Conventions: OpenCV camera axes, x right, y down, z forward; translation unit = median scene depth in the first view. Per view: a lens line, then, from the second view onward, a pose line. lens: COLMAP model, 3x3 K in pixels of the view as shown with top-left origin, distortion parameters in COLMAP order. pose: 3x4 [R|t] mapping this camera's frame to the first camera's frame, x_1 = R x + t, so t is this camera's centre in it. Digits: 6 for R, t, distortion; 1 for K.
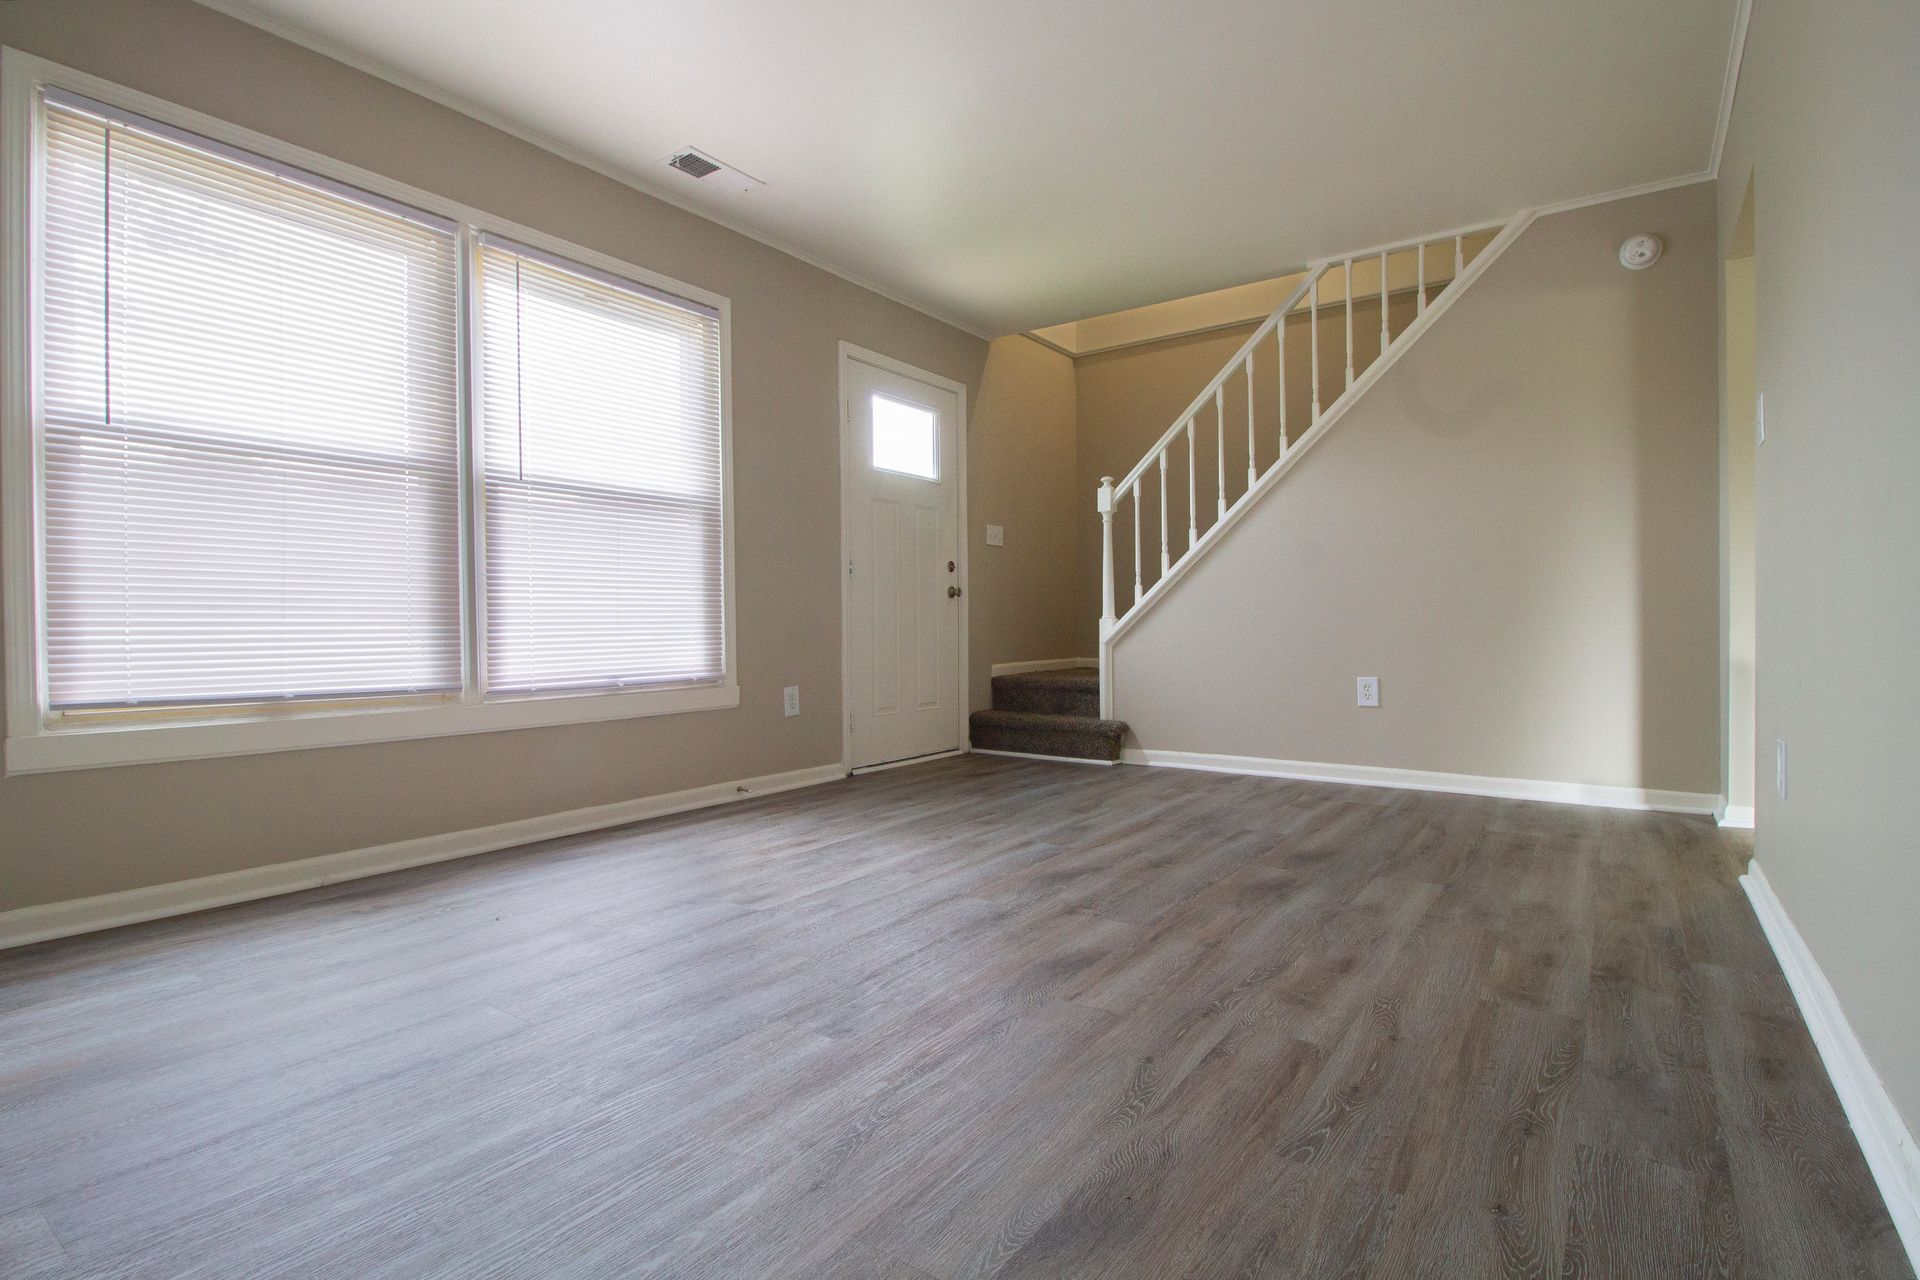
lens RADIAL K [[913.1, 0, 960.0], [0, 913.1, 640.0], [0, 0, 1]] dist [0.002631, -0.012418]
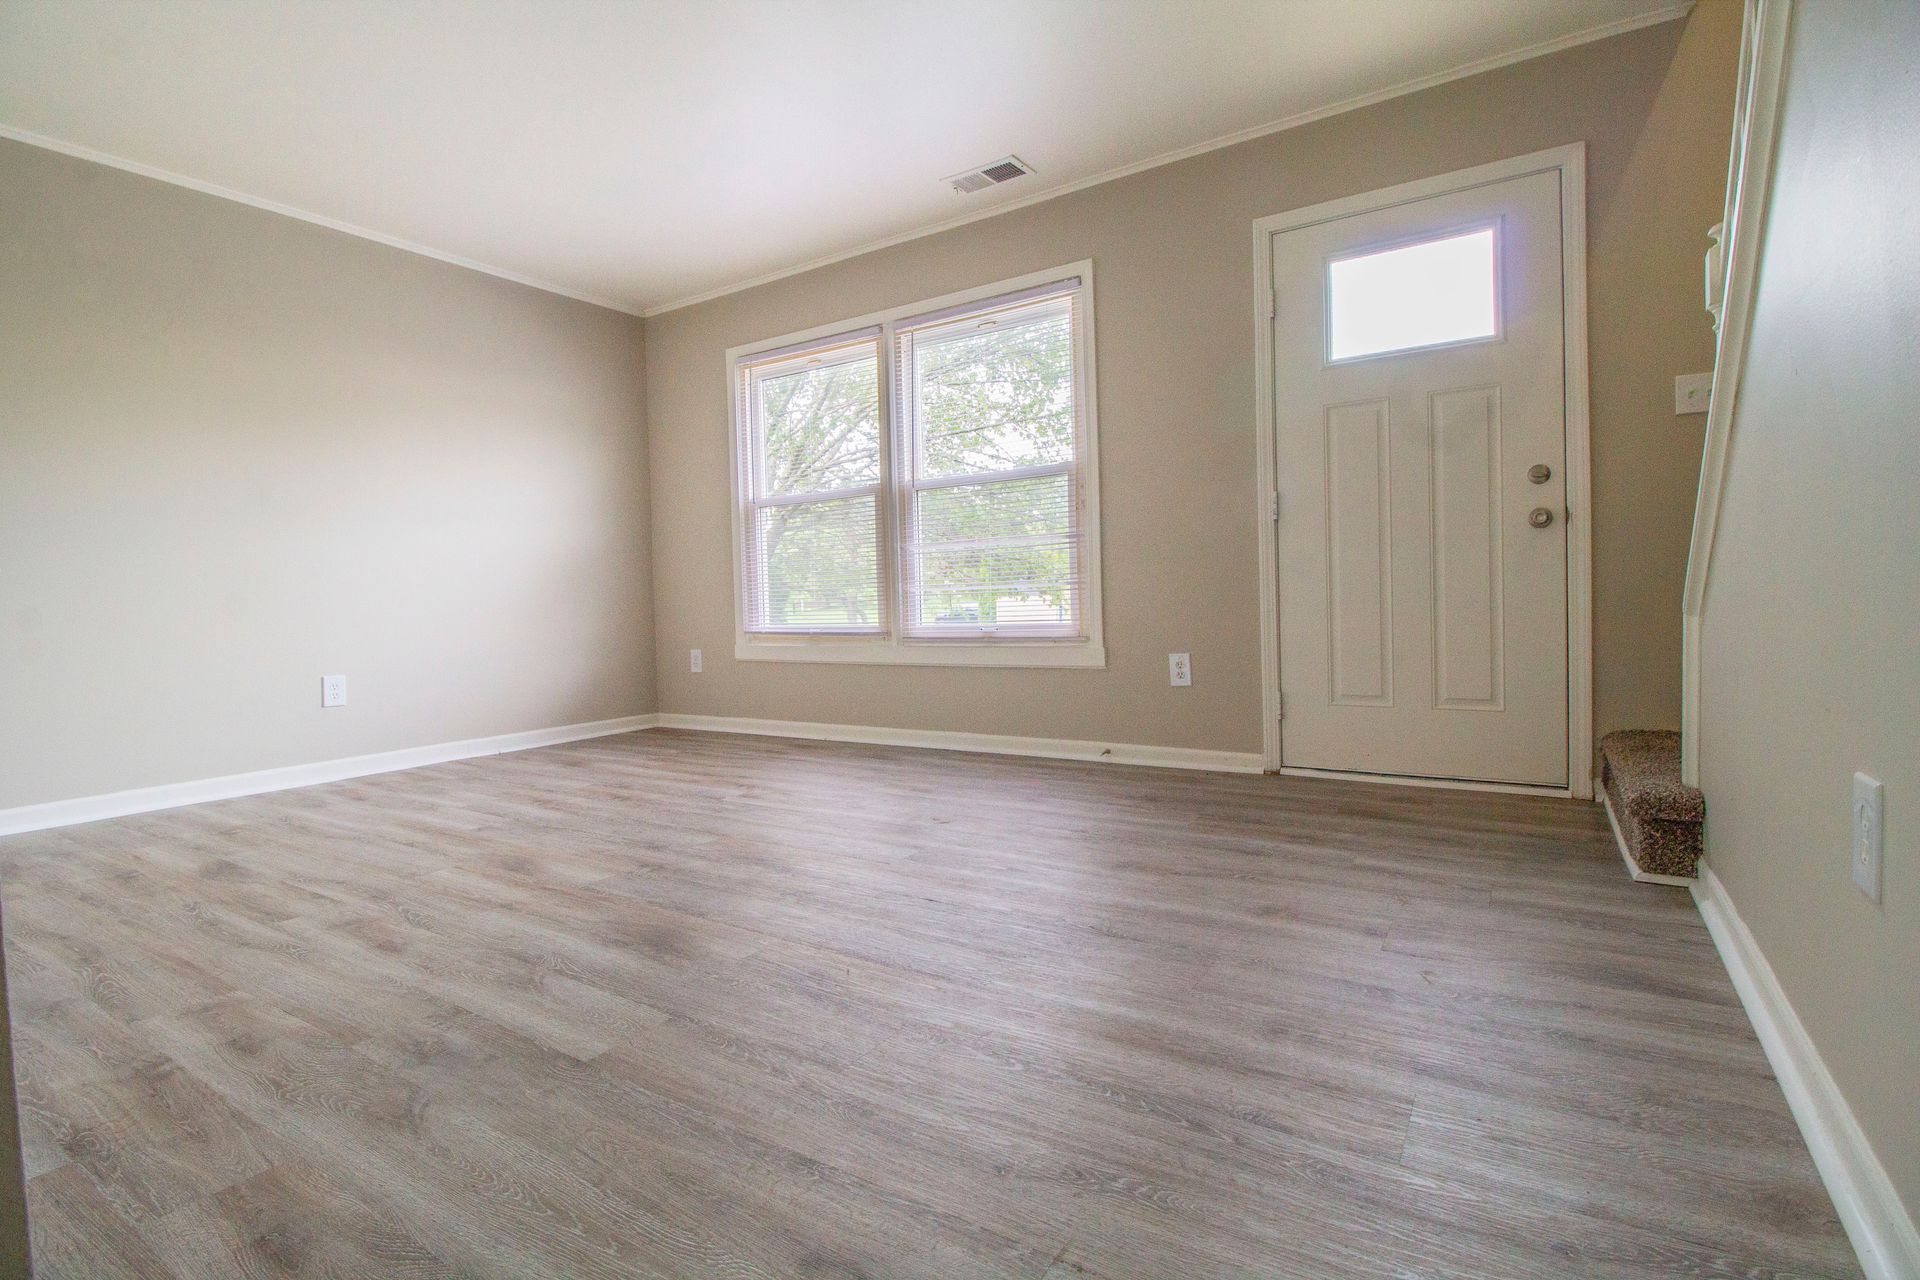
lens RADIAL K [[881.7, 0, 956.4], [0, 881.7, 624.0], [0, 0, 1]] dist [-0.002496, -0.012188]
pose [[0.067566, 0.037616, -0.997005, 1.126333], [0.010420, 0.999208, 0.038405, -0.021896], [0.997660, -0.012984, 0.067120, 1.248323]]
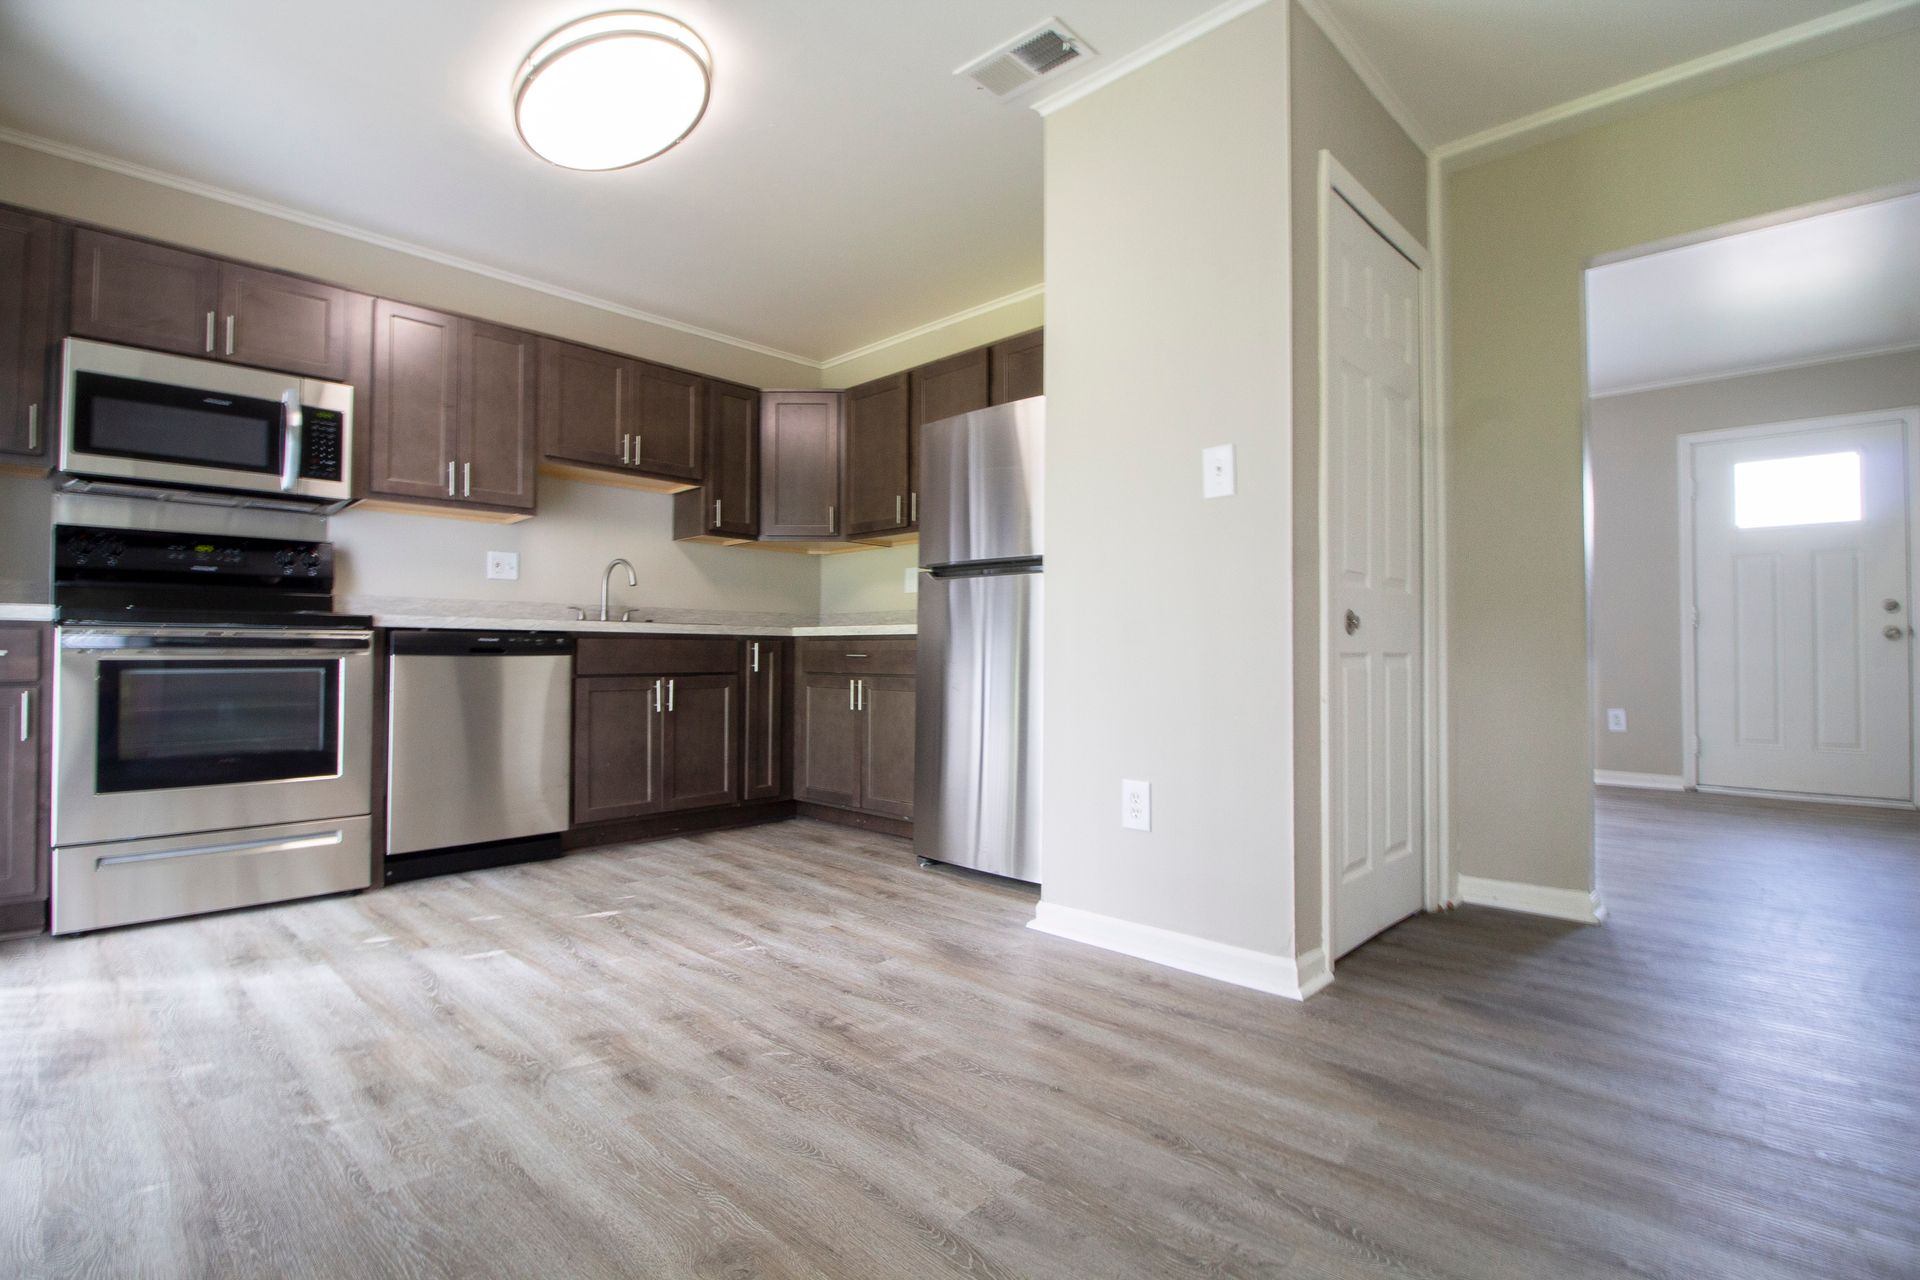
lens RADIAL K [[913.1, 0, 960.0], [0, 913.1, 640.0], [0, 0, 1]] dist [0.002631, -0.012418]
pose [[-0.148323, 0.008872, -0.988899, 2.240680], [-0.005338, 0.999938, 0.009772, -0.105223], [0.988924, 0.006729, -0.148267, 0.398472]]
